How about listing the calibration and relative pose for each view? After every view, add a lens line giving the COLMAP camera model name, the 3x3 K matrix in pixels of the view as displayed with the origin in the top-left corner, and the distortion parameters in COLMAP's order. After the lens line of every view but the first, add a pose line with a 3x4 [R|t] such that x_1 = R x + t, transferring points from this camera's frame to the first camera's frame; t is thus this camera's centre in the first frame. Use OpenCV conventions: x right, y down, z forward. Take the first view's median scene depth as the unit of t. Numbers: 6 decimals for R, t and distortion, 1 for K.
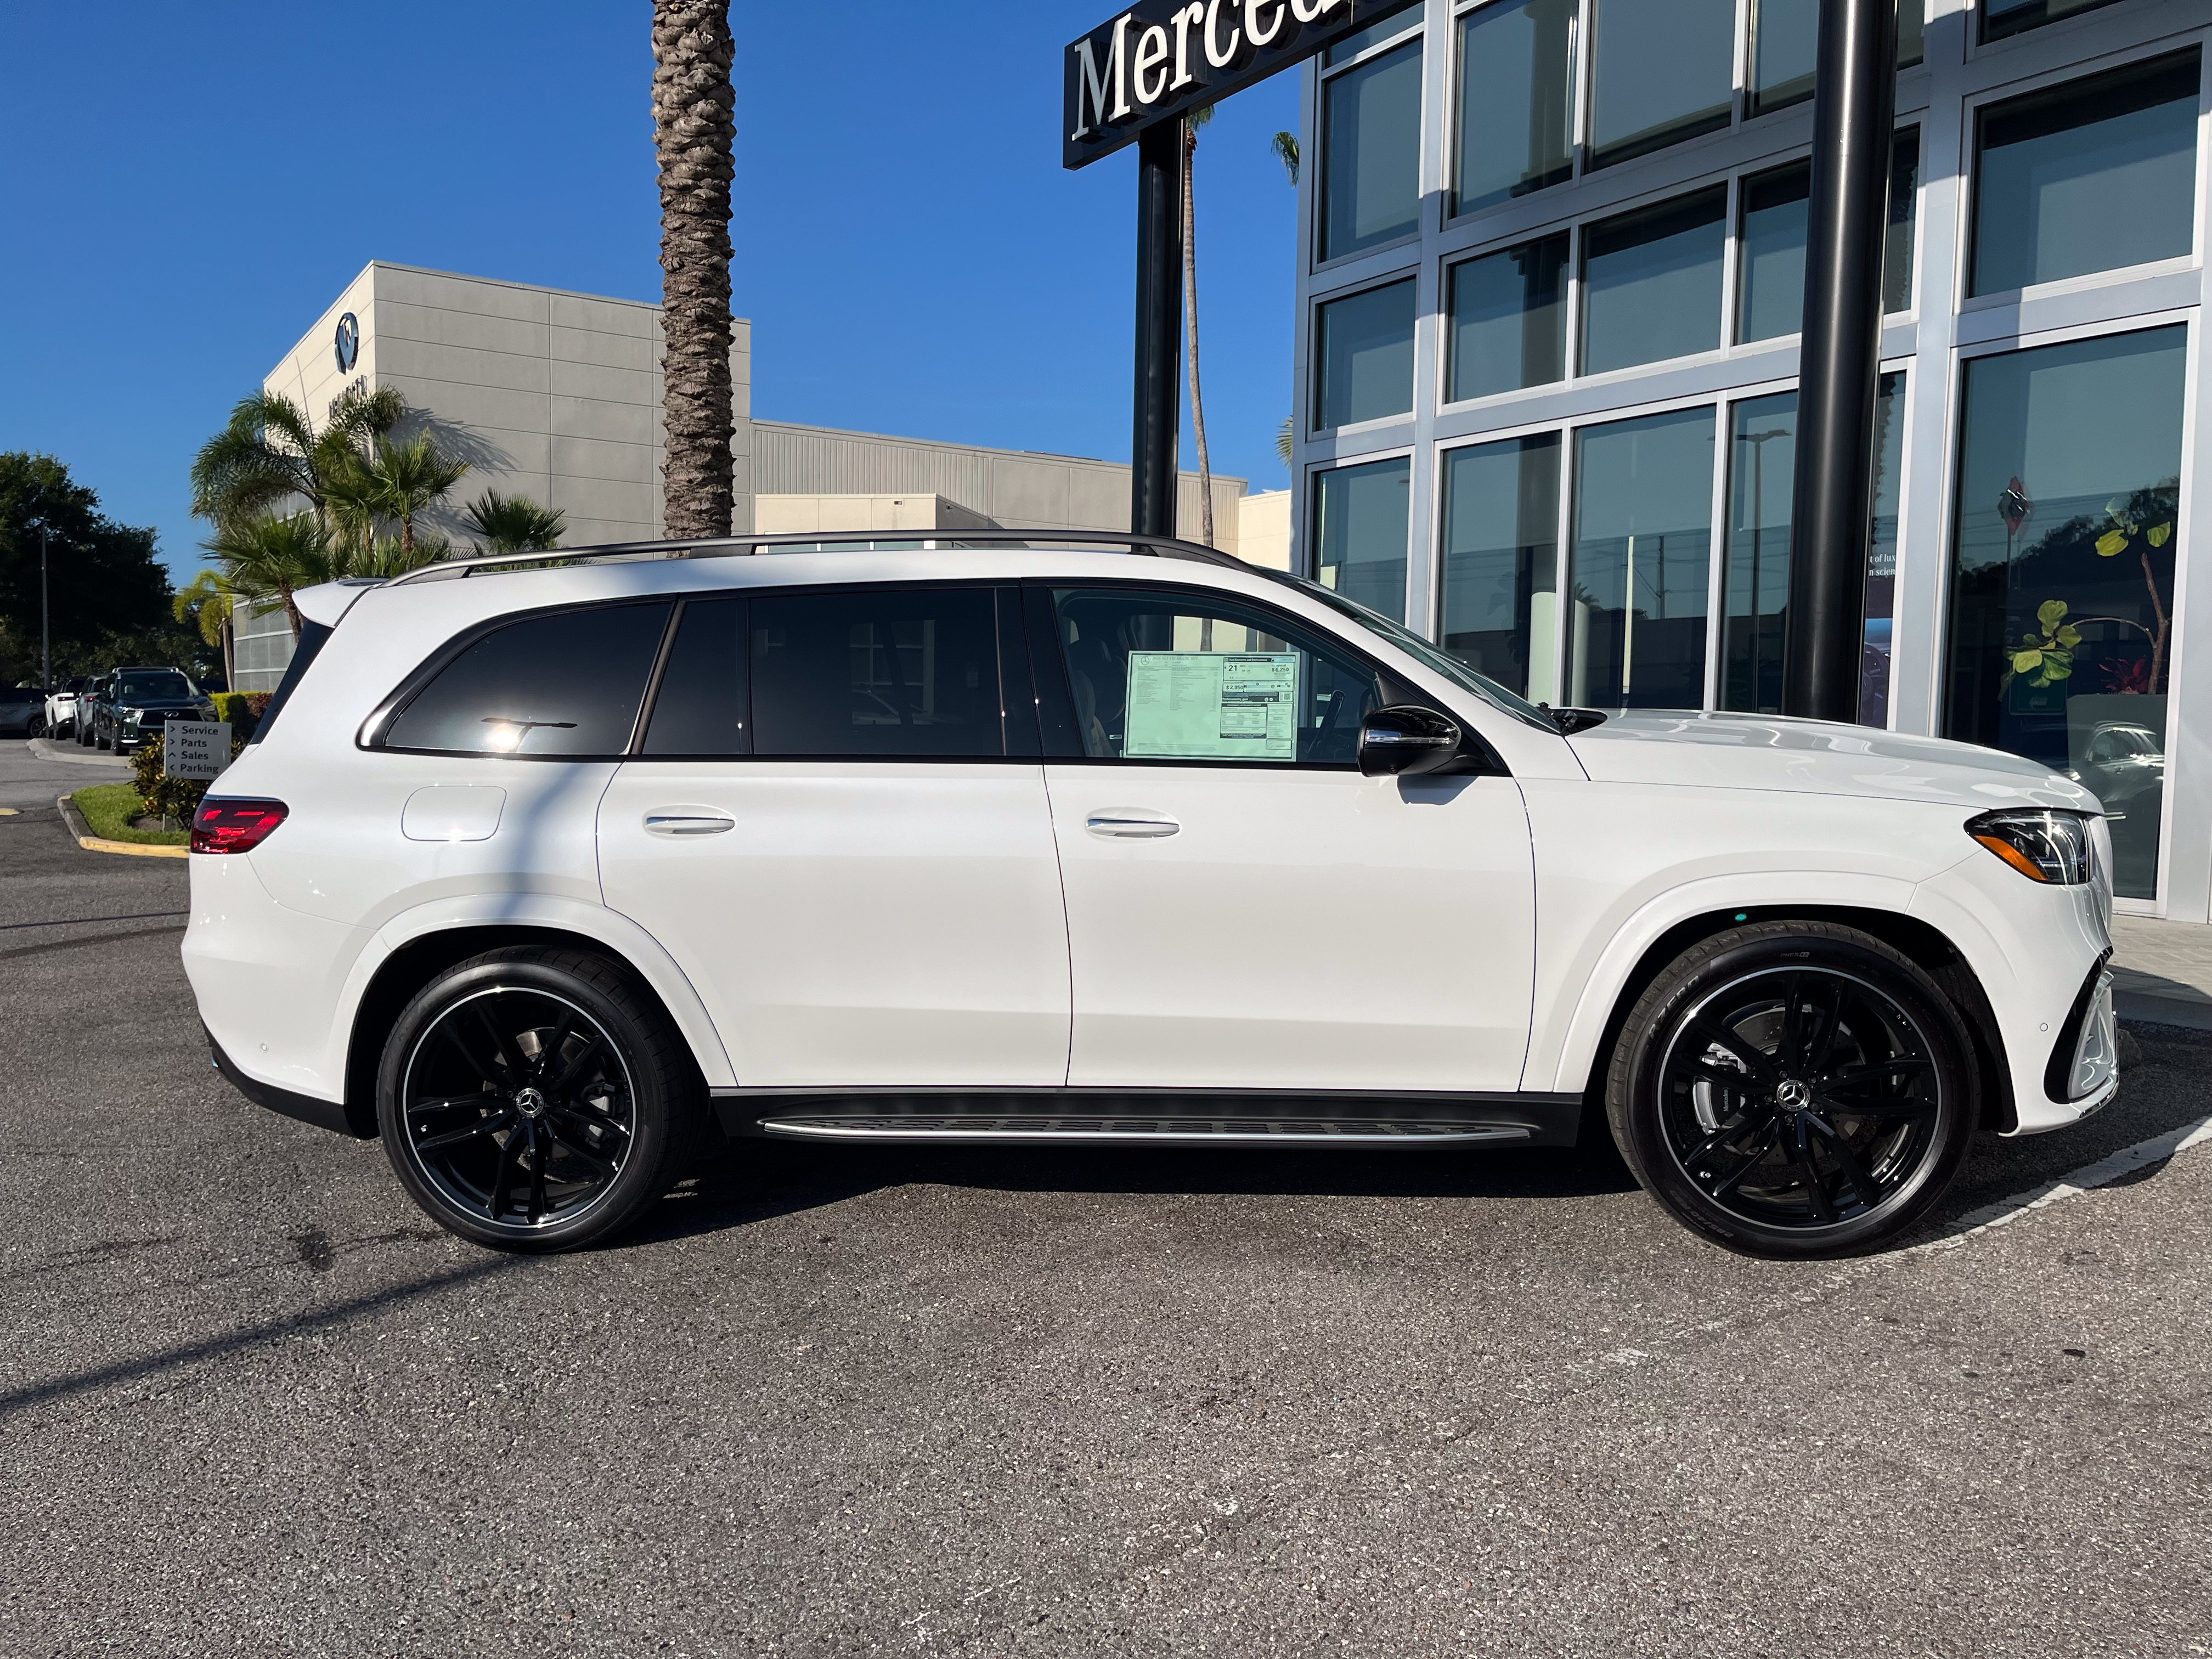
lens RADIAL K [[1655.7, 0, 1123.4], [0, 1655.7, 832.3], [0, 0, 1]] dist [0.033096, -0.030587]
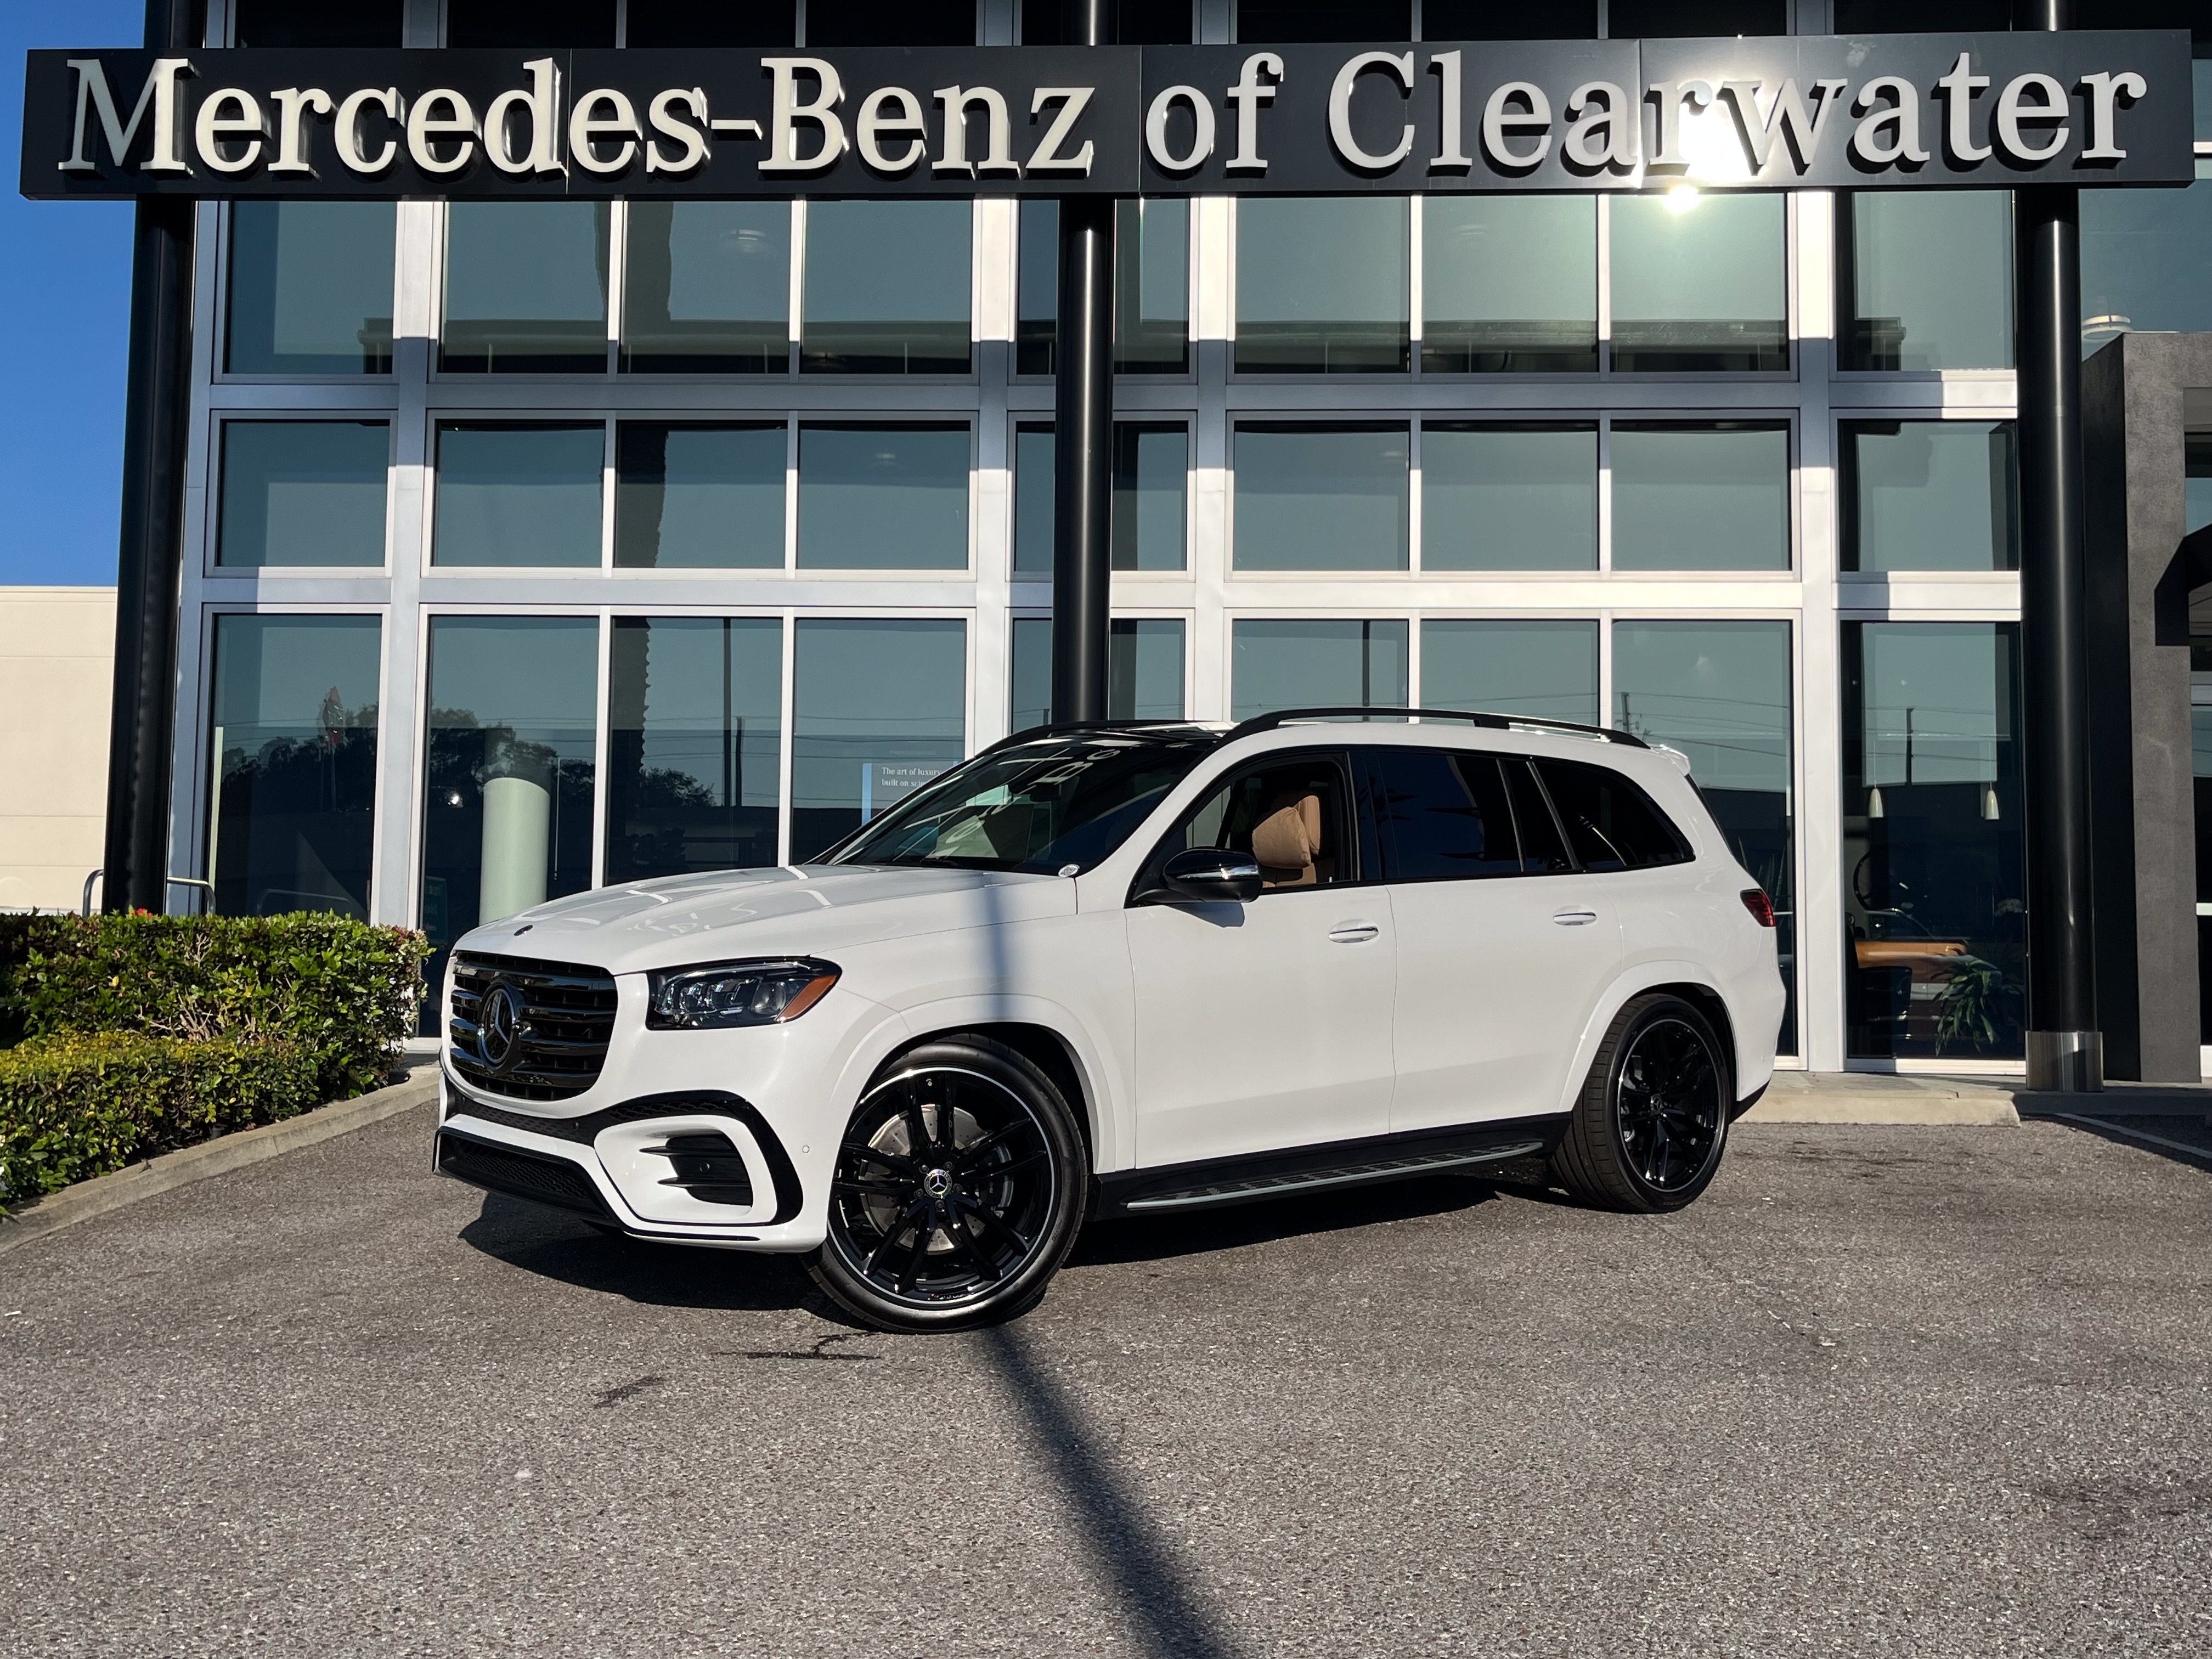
lens RADIAL K [[2081.7, 0, 1088.5], [0, 2081.7, 825.8], [0, 0, 1]] dist [0.013425, 0.000000]
pose [[0.606171, 0.055294, 0.793410, -1.343936], [0.051766, 0.992722, -0.108734, 0.070964], [-0.793648, 0.106983, 0.598897, 0.135047]]
